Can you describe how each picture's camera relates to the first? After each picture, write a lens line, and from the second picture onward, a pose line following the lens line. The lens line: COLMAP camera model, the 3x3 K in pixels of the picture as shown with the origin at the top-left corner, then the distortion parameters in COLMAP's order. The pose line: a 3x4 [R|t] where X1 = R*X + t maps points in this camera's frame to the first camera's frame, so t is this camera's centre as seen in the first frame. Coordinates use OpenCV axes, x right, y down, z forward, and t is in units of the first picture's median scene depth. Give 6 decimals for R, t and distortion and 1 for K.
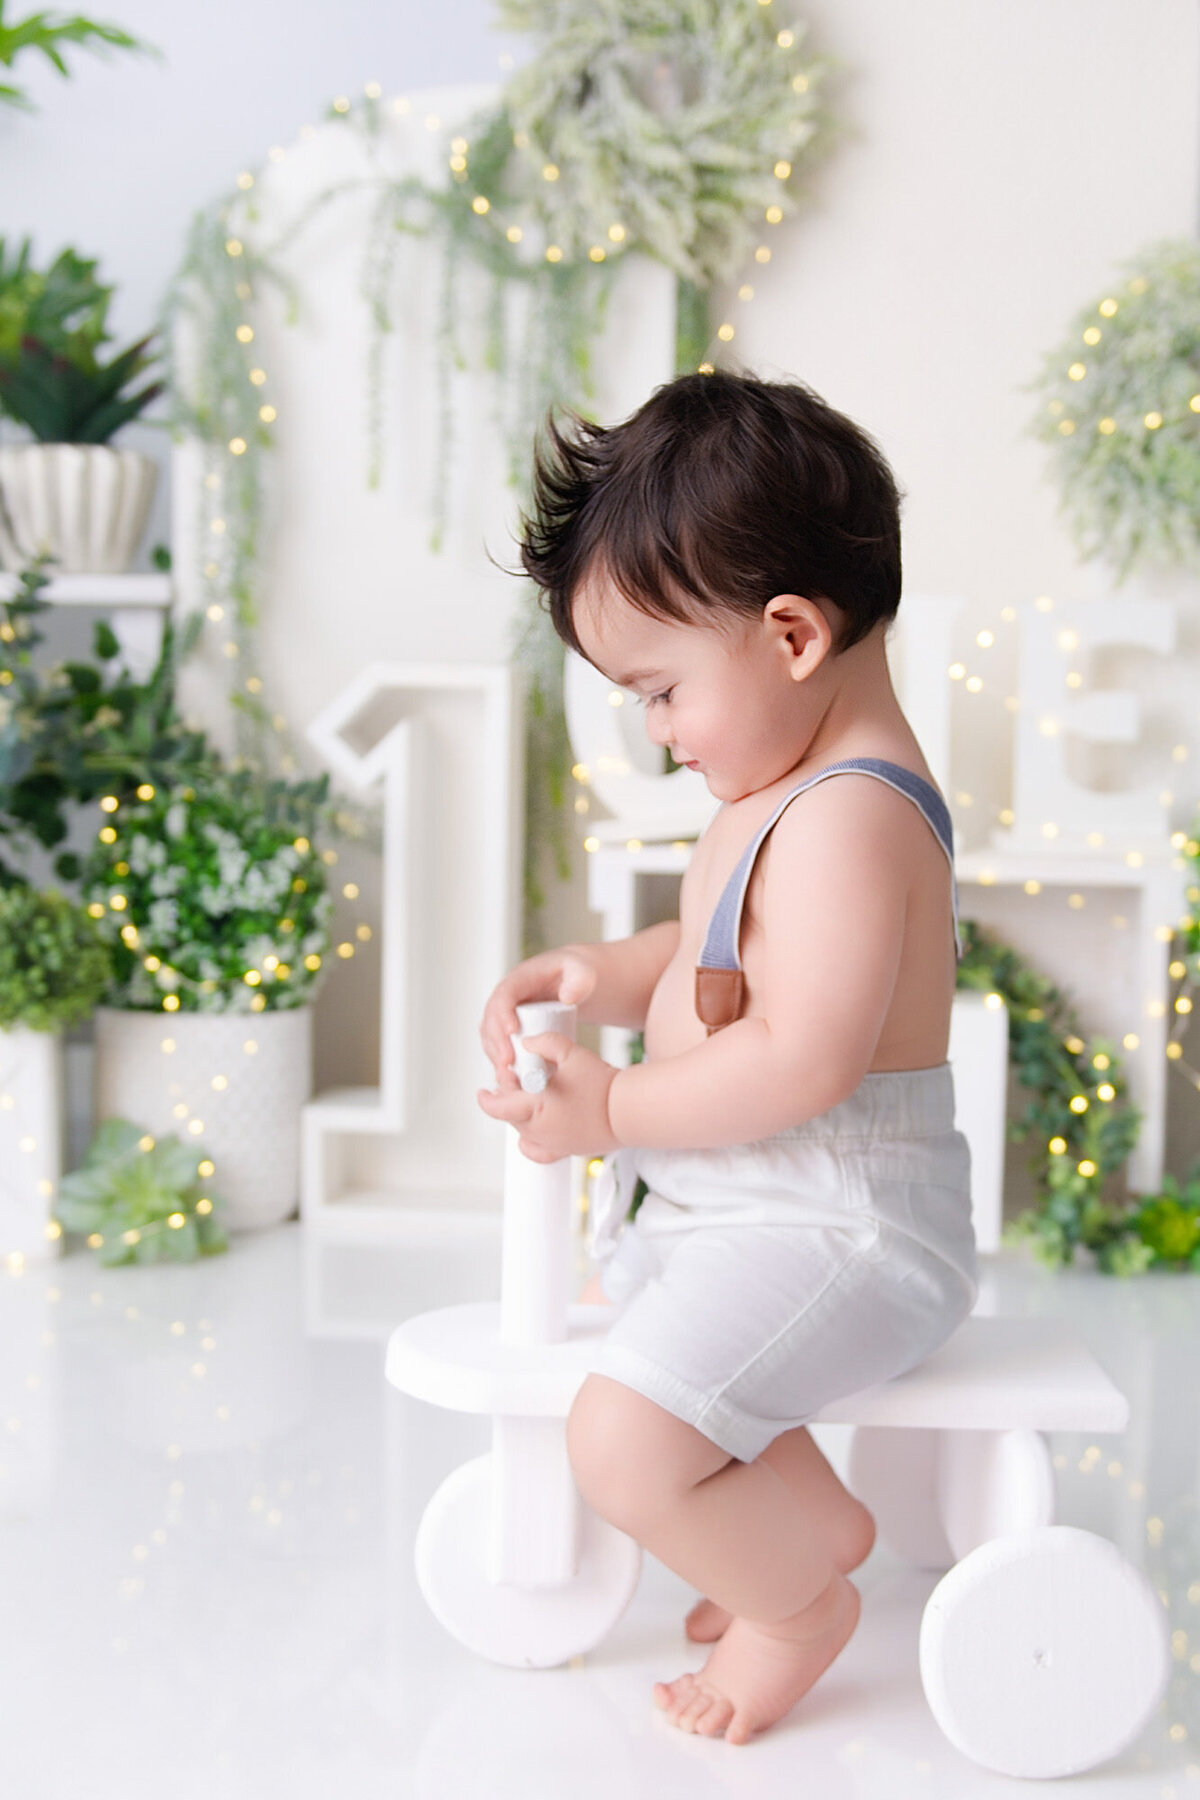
lens RADIAL K [[2726.1, 0, 632.0], [0, 2726.1, 959.5], [0, 0, 1]] dist [0.002377, -0.022756]
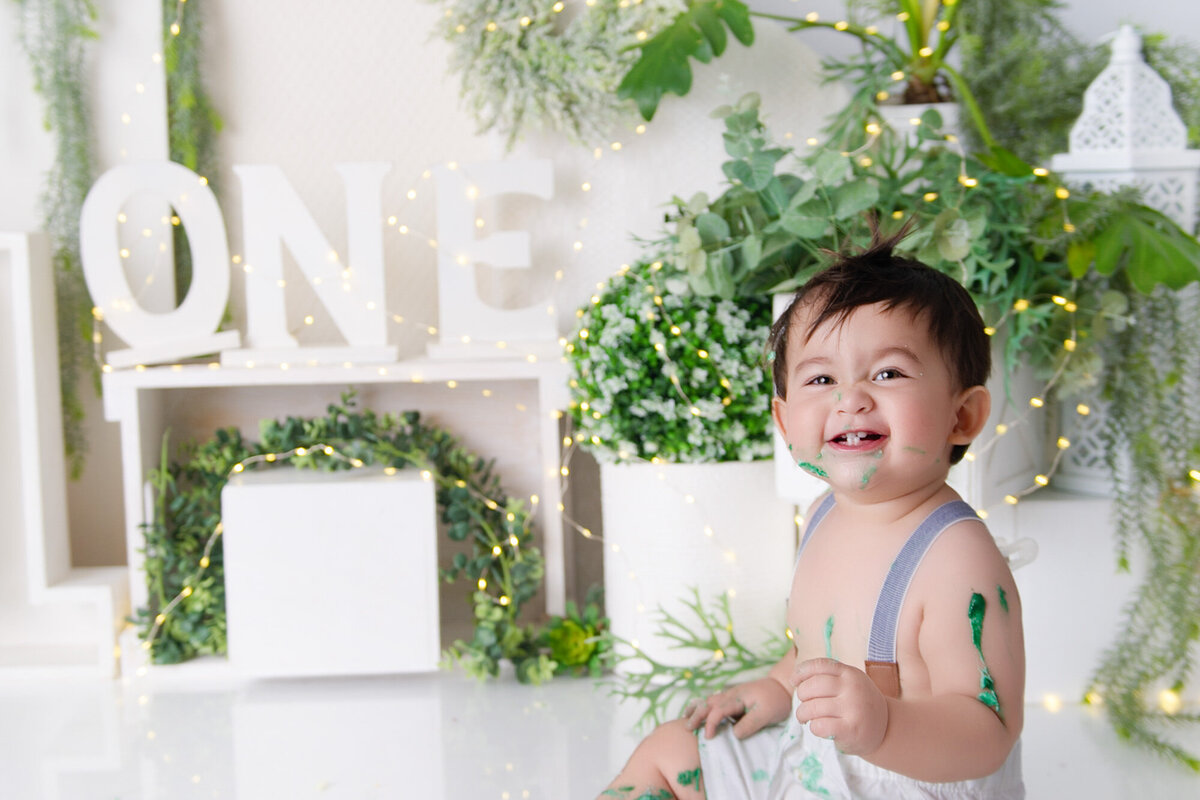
lens RADIAL K [[1707.8, 0, 550.4], [0, 1707.8, 393.1], [0, 0, 1]] dist [0.002952, 0.005841]
pose [[0.990792, -0.054469, 0.123955, 0.090439], [0.056443, 0.998328, -0.012468, -0.009636], [-0.123068, 0.019349, 0.992210, 0.189947]]
